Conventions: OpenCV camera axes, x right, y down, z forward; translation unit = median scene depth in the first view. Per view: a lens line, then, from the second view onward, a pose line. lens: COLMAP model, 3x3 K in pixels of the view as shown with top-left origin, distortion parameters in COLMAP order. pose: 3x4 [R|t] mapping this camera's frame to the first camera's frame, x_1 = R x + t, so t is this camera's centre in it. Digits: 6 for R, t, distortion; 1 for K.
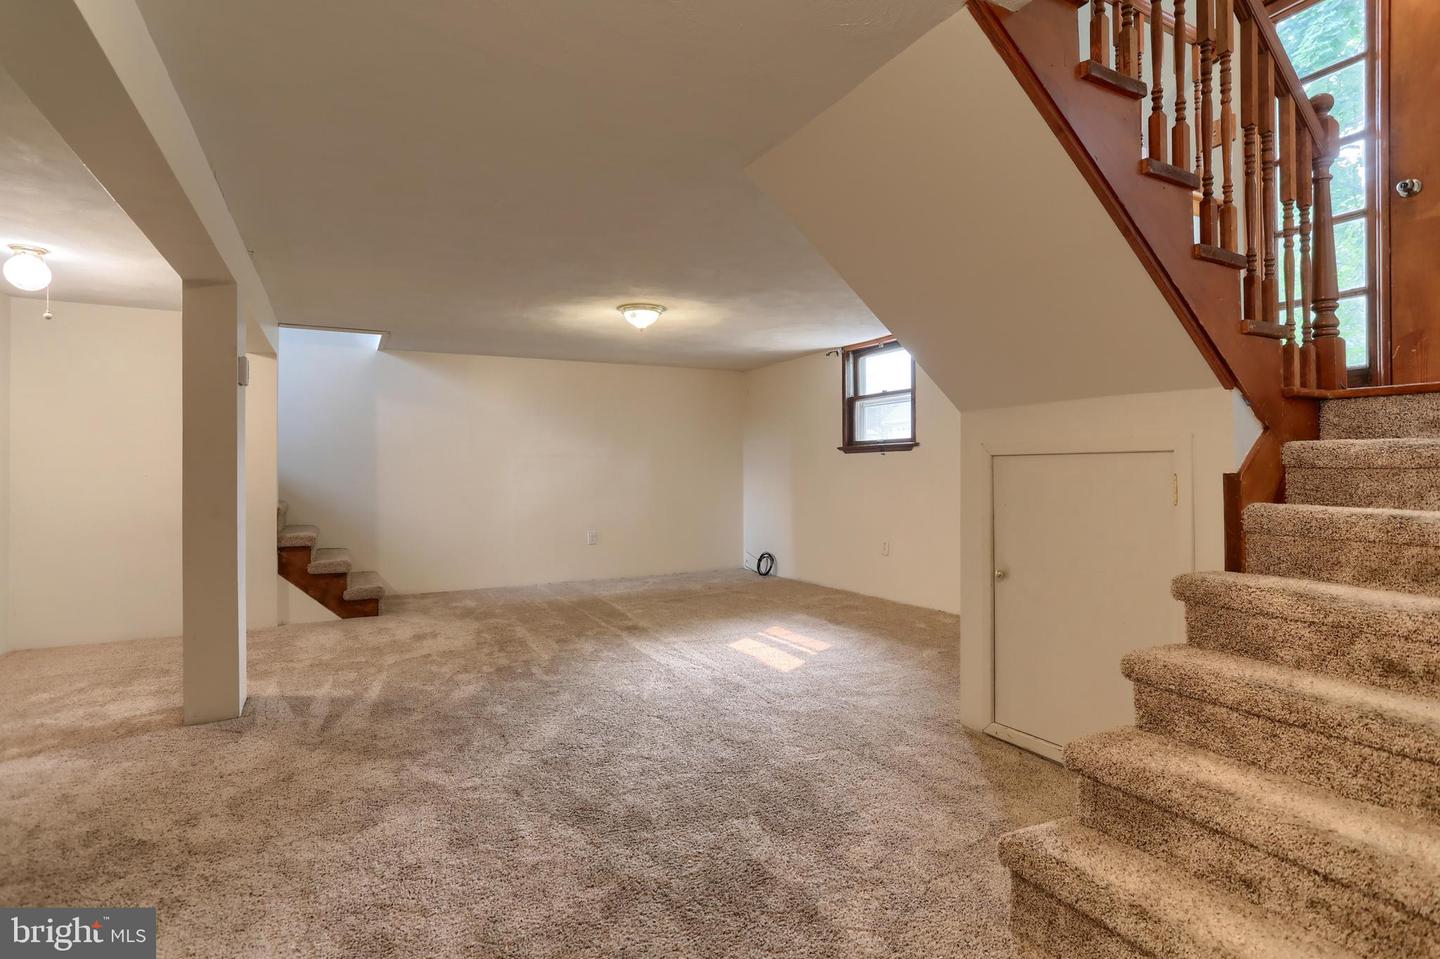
lens RADIAL K [[720.6, 0, 730.1], [0, 720.6, 473.9], [0, 0, 1]] dist [-0.058430, 0.036487]
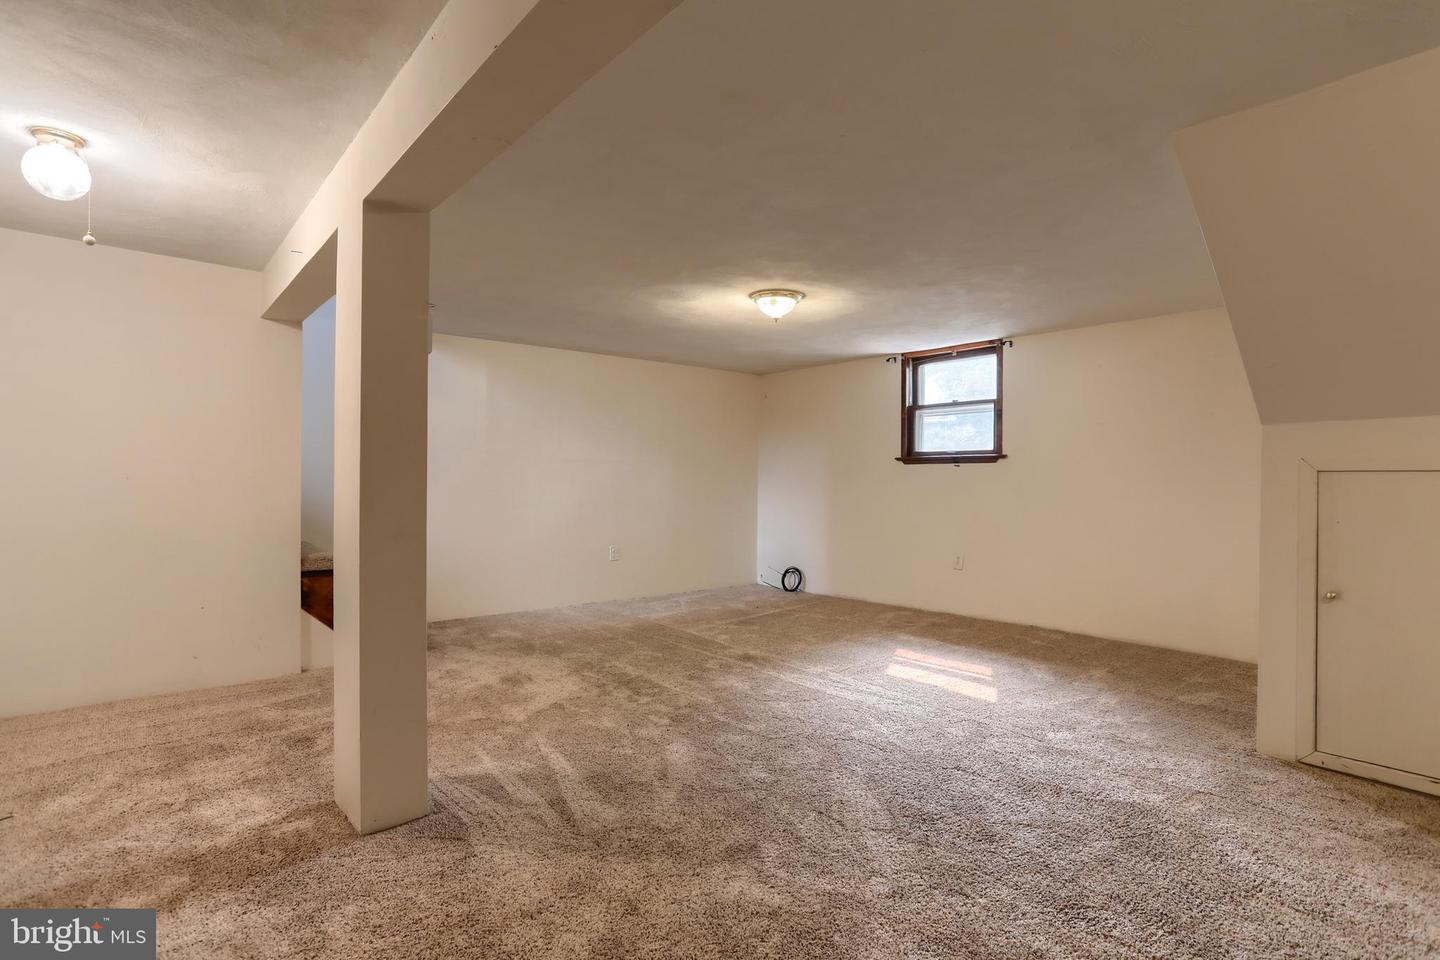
lens RADIAL K [[721.5, 0, 745.3], [0, 721.5, 488.6], [0, 0, 1]] dist [-0.060347, 0.039437]
pose [[0.977674, 0.011103, 0.209836, -0.325746], [-0.012749, 0.999898, 0.006493, 0.000669], [-0.209742, -0.009023, 0.977715, 0.136016]]
